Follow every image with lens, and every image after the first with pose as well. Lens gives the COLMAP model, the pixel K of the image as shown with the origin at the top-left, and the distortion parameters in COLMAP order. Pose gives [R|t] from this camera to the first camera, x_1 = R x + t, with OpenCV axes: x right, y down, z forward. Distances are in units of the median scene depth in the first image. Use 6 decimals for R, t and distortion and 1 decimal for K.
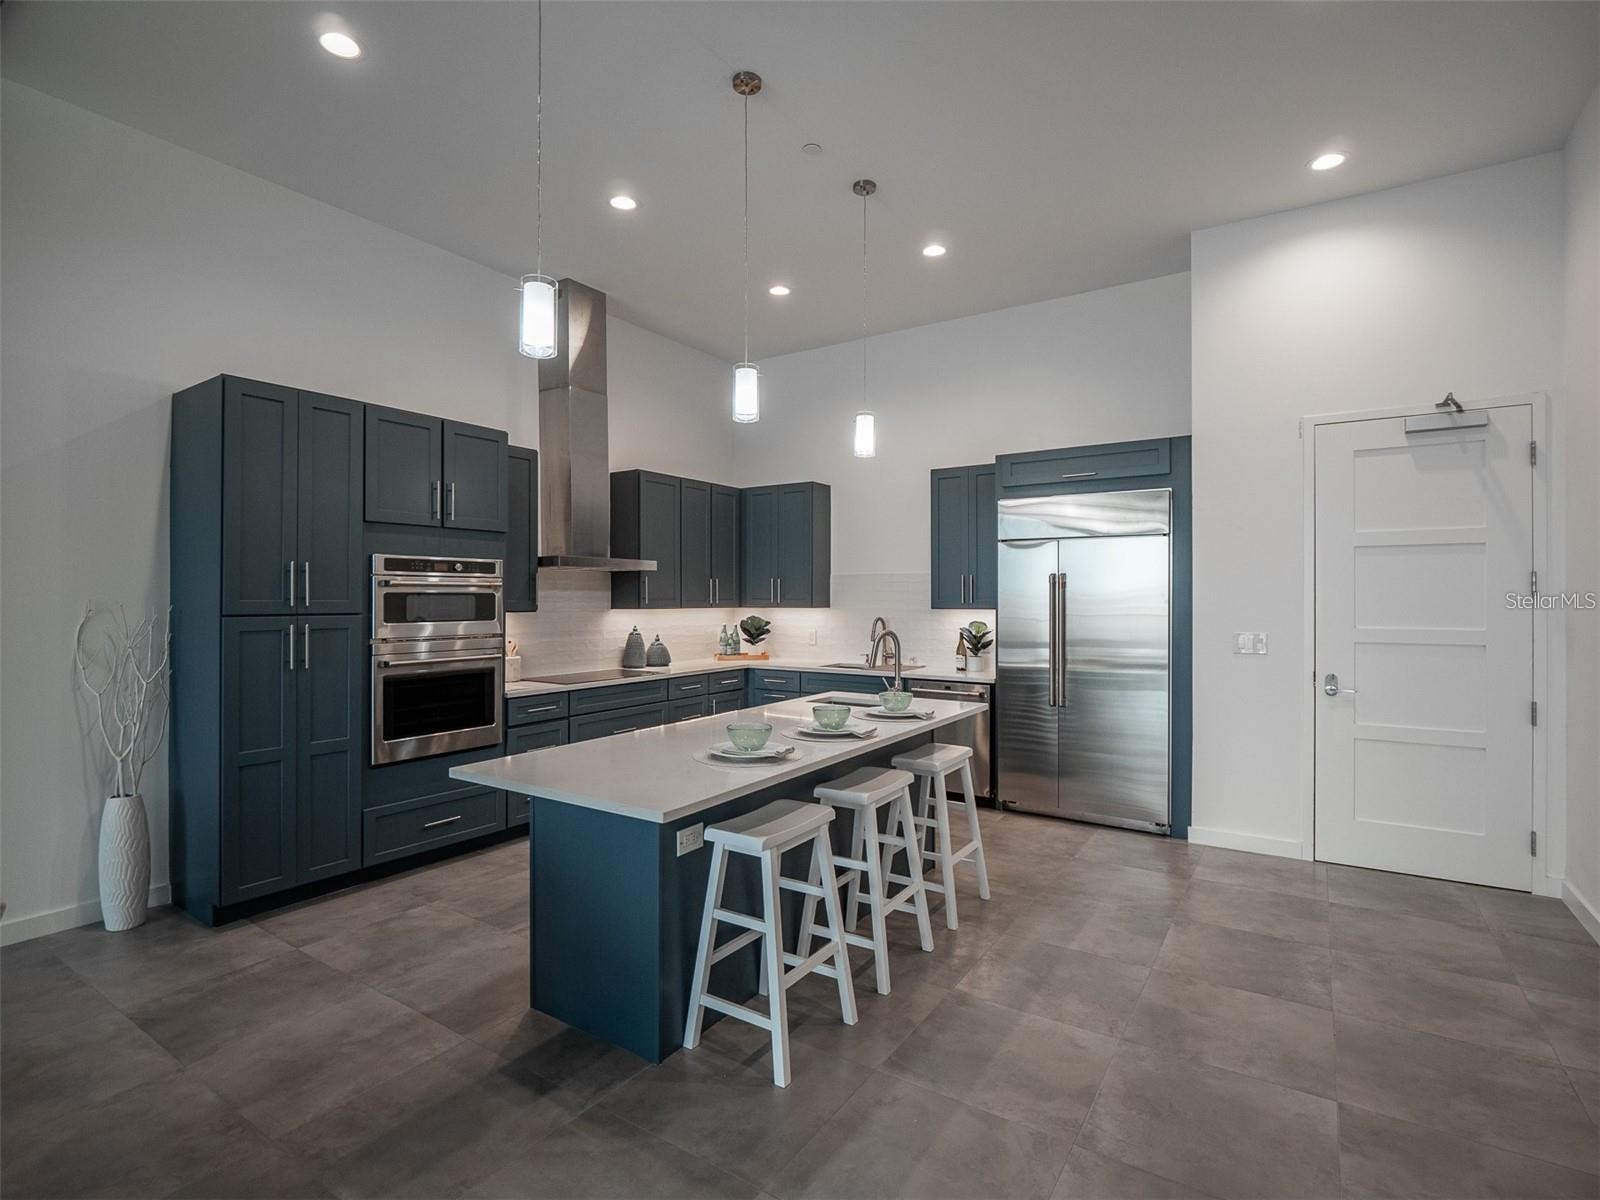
lens RADIAL K [[785.2, 0, 807.0], [0, 785.2, 600.5], [0, 0, 1]] dist [-0.002581, -0.000787]
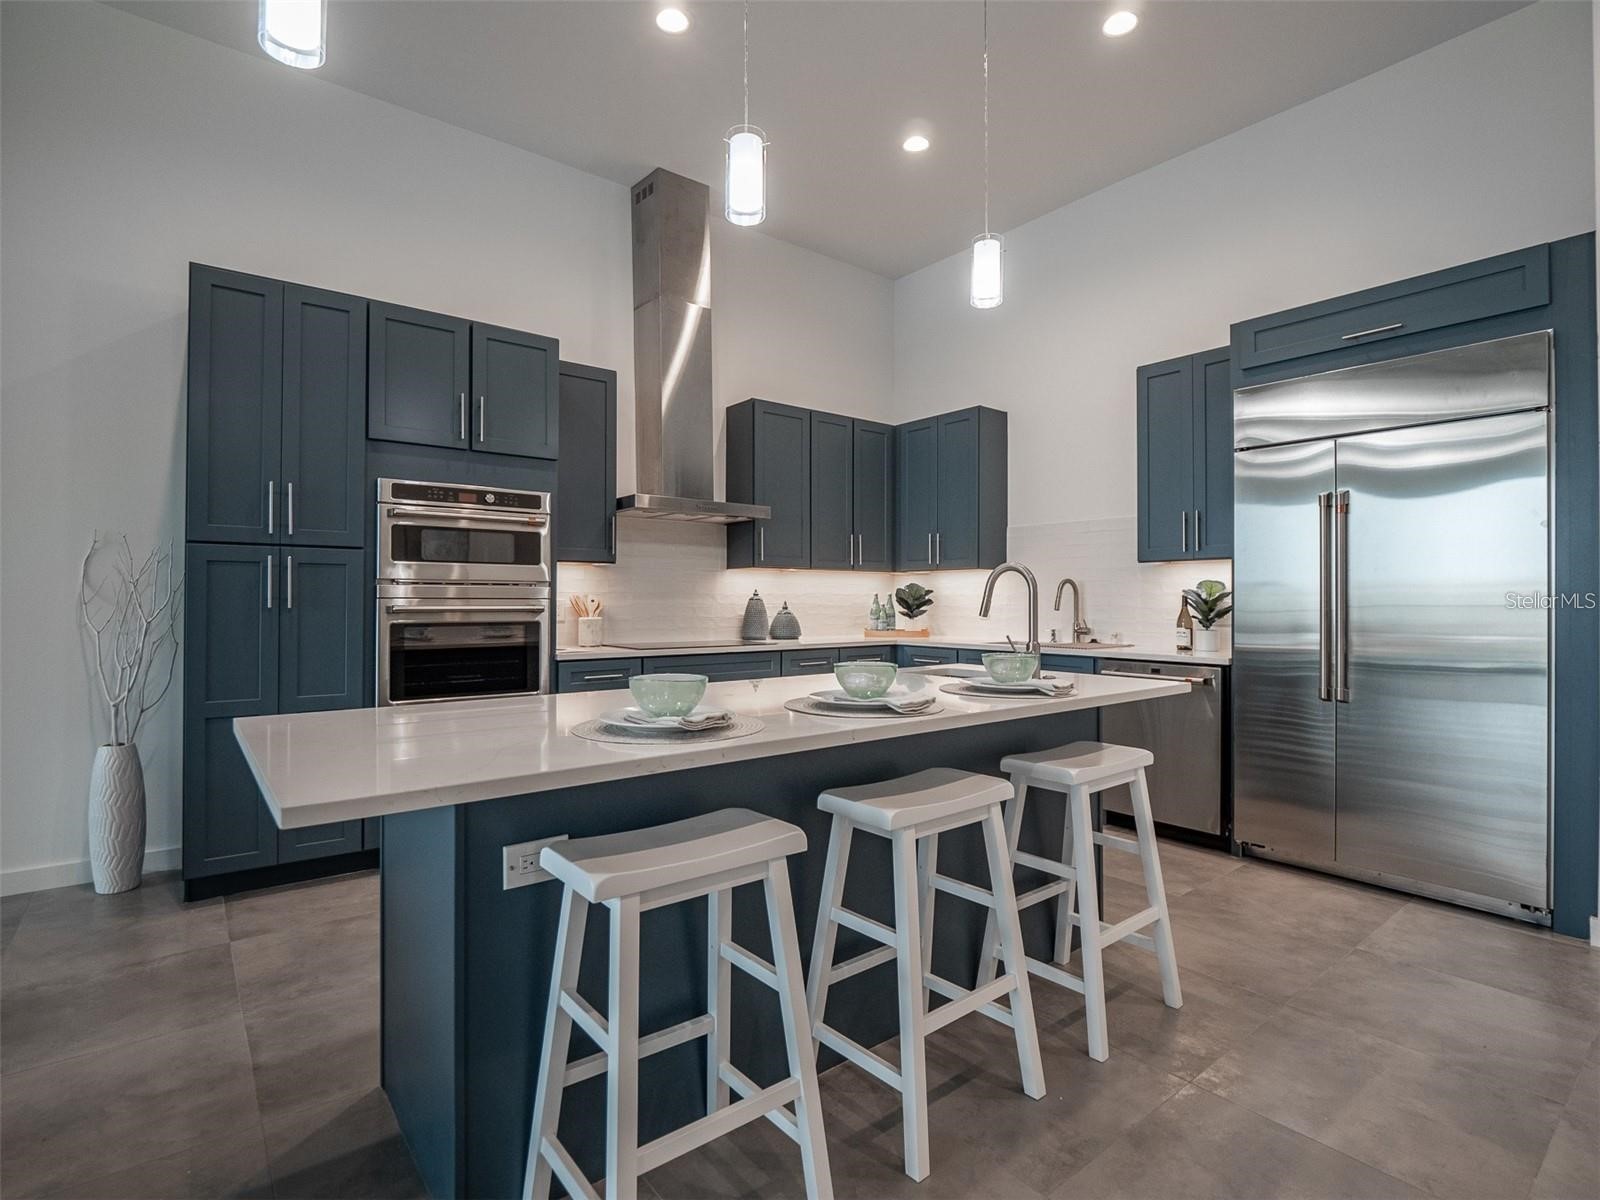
lens RADIAL K [[802.0, 0, 800.0], [0, 802.0, 600.0], [0, 0, 1]] dist [-0.011490, -0.001299]
pose [[0.949598, 0.000451, -0.313471, 0.119921], [-0.002097, 0.999986, -0.004912, 0.061766], [0.313464, 0.005322, 0.949585, 0.272208]]
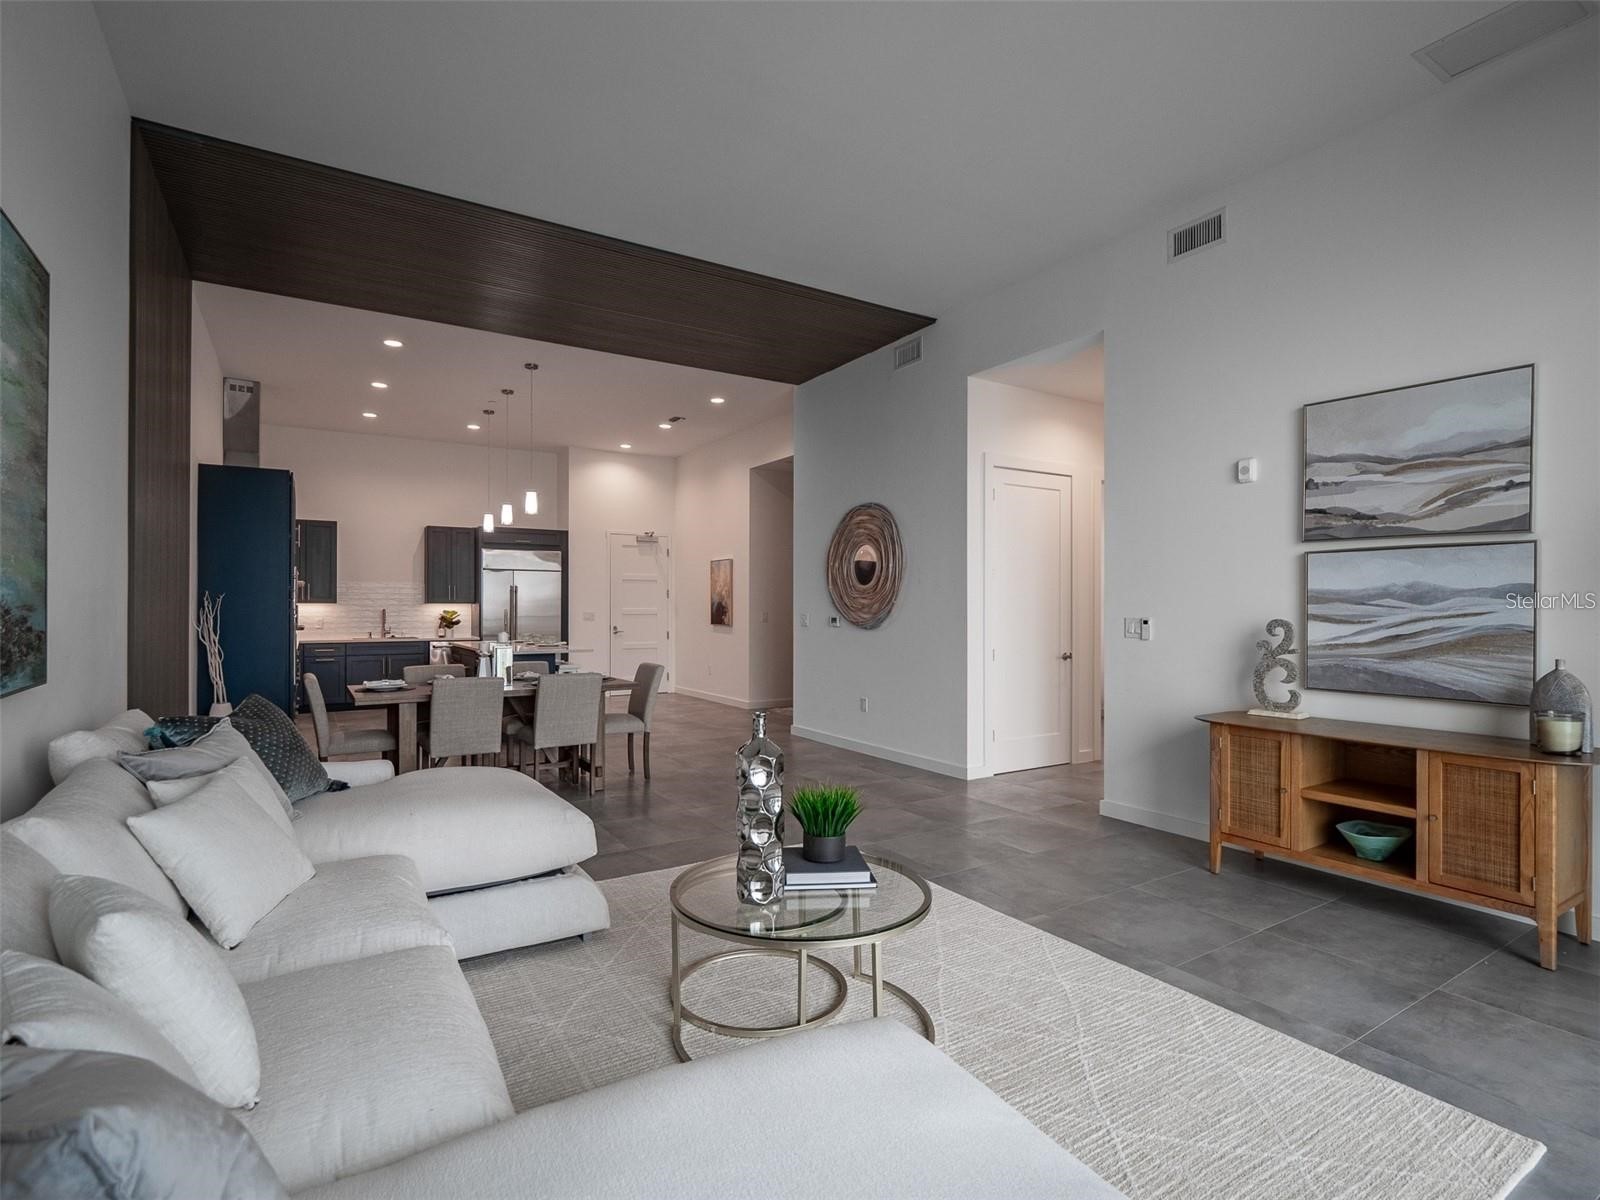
lens RADIAL K [[785.2, 0, 807.0], [0, 785.2, 600.5], [0, 0, 1]] dist [-0.002581, -0.000787]
pose [[0.422544, 0.004039, 0.906333, -1.402659], [0.002028, 0.999983, -0.005402, 0.019451], [-0.906340, 0.004121, 0.422529, -0.697499]]
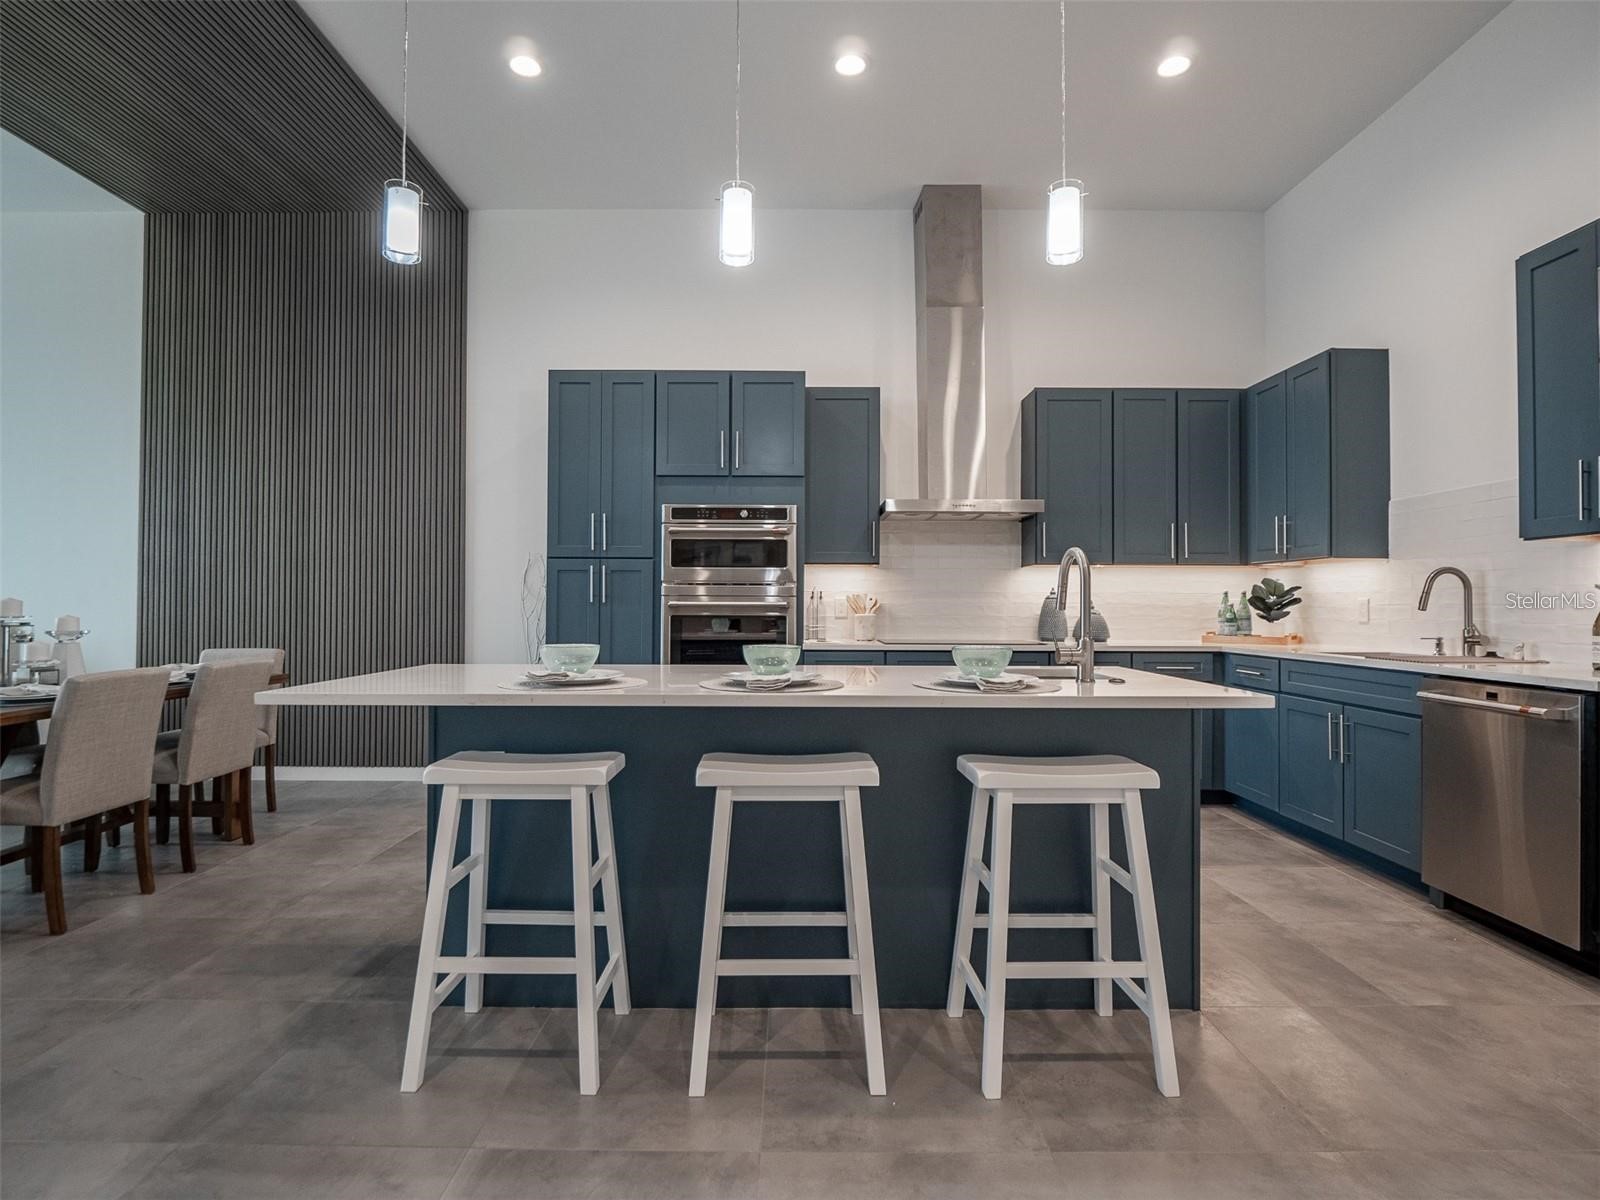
lens RADIAL K [[820.1, 0, 794.7], [0, 820.1, 593.0], [0, 0, 1]] dist [0.000895, -0.012130]
pose [[0.543766, -0.011973, -0.839152, 0.430071], [-0.007023, 0.999798, -0.018815, 0.071286], [0.839208, 0.016124, 0.543572, 0.437758]]
